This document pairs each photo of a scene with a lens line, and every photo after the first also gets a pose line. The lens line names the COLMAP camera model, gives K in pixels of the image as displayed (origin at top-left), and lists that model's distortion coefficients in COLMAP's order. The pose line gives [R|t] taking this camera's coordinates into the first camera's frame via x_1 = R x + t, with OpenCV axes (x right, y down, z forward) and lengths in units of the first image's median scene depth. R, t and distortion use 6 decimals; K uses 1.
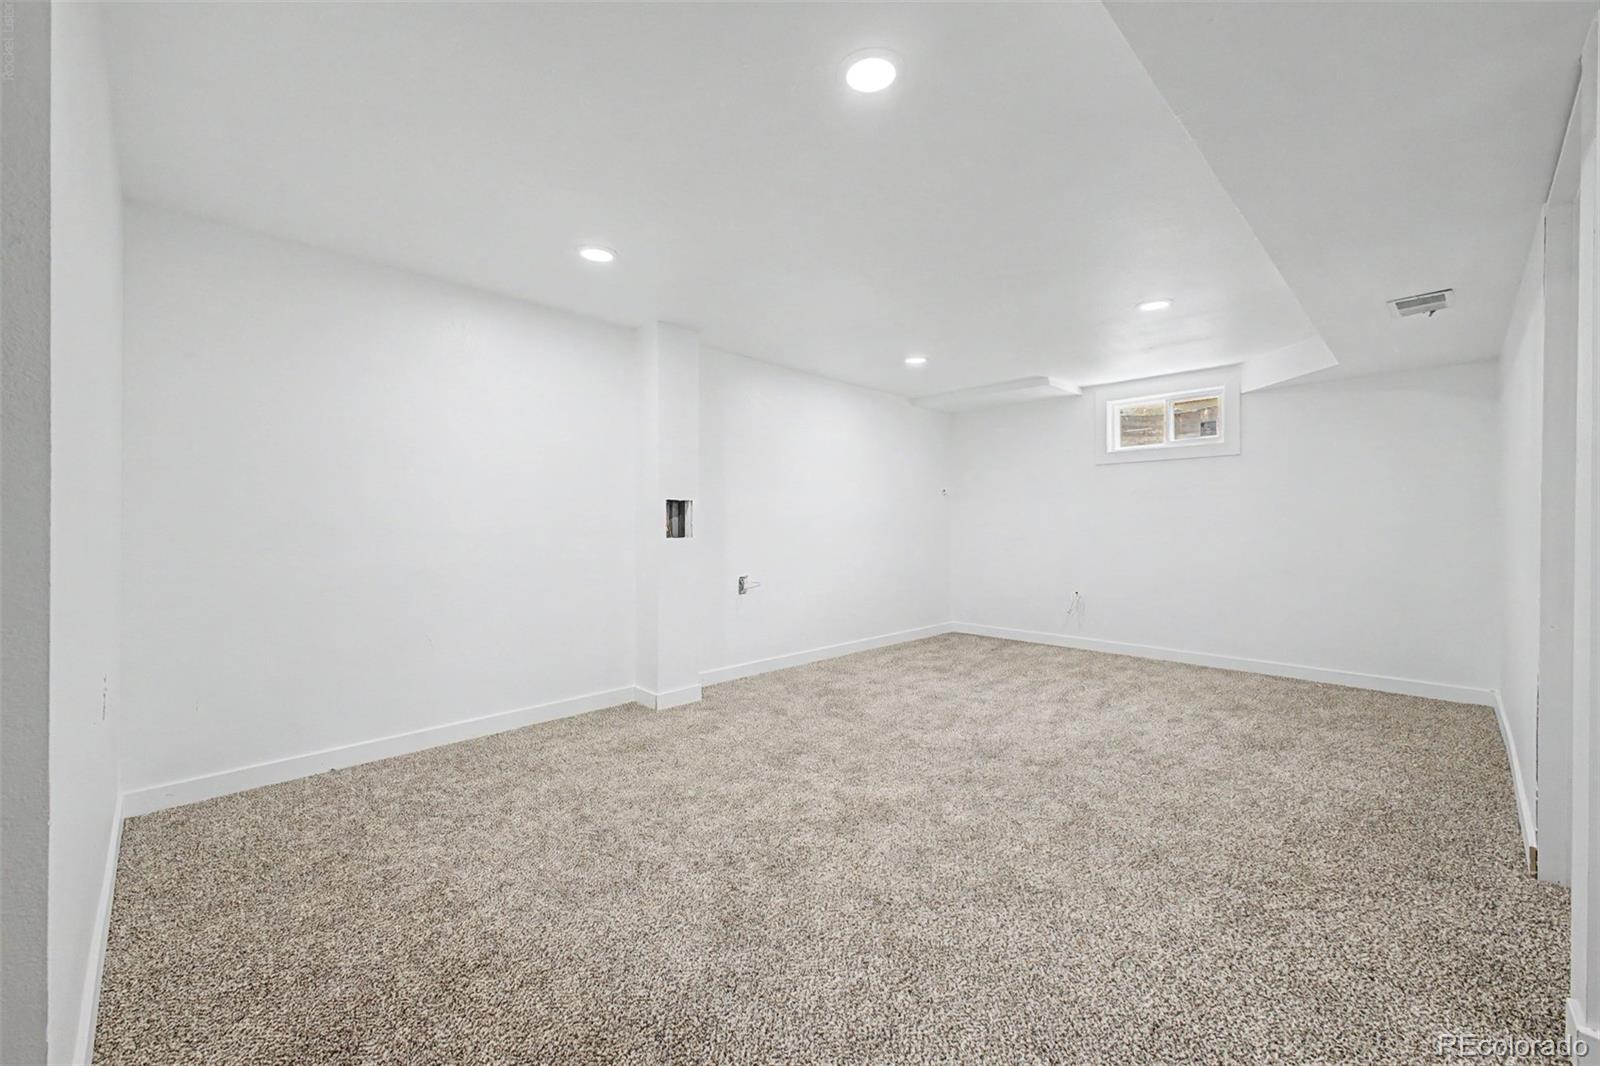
lens RADIAL K [[642.3, 0, 805.1], [0, 642.3, 530.3], [0, 0, 1]] dist [0.013753, -0.000763]
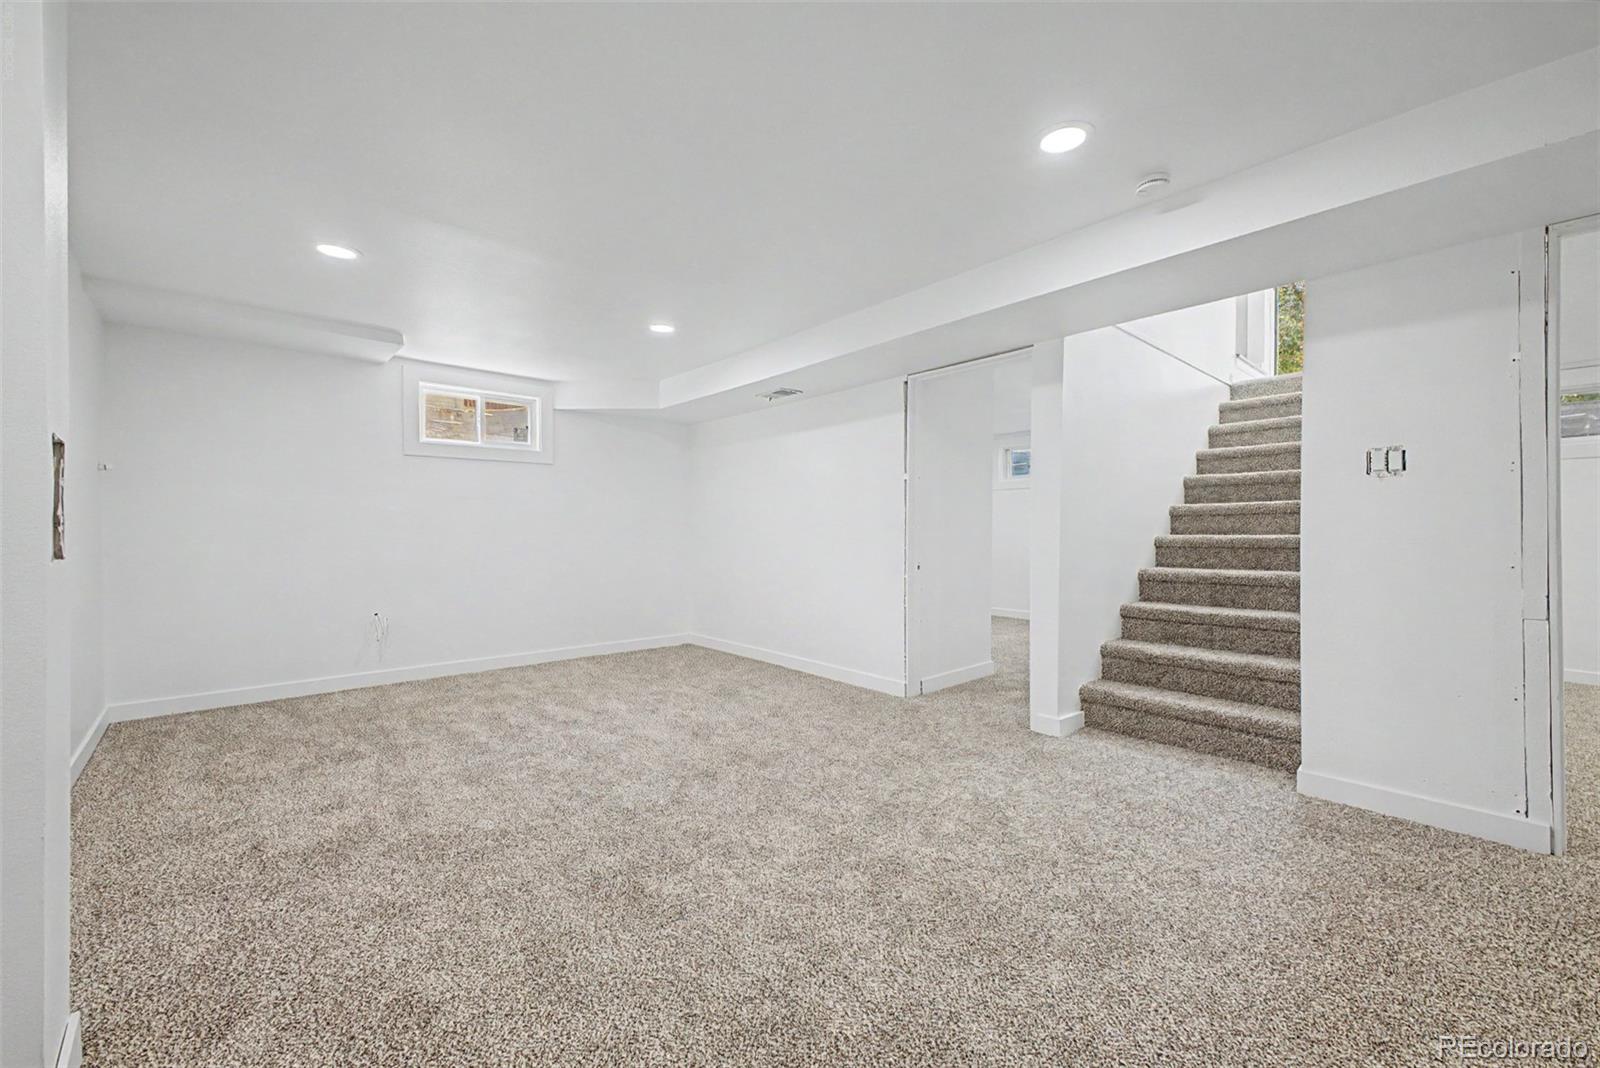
lens RADIAL K [[642.3, 0, 805.2], [0, 642.3, 530.8], [0, 0, 1]] dist [0.013753, -0.000763]
pose [[0.043058, -0.003878, 0.999065, -0.413535], [0.004917, 0.999981, 0.003669, -0.005244], [-0.999060, 0.004755, 0.043076, 0.529698]]
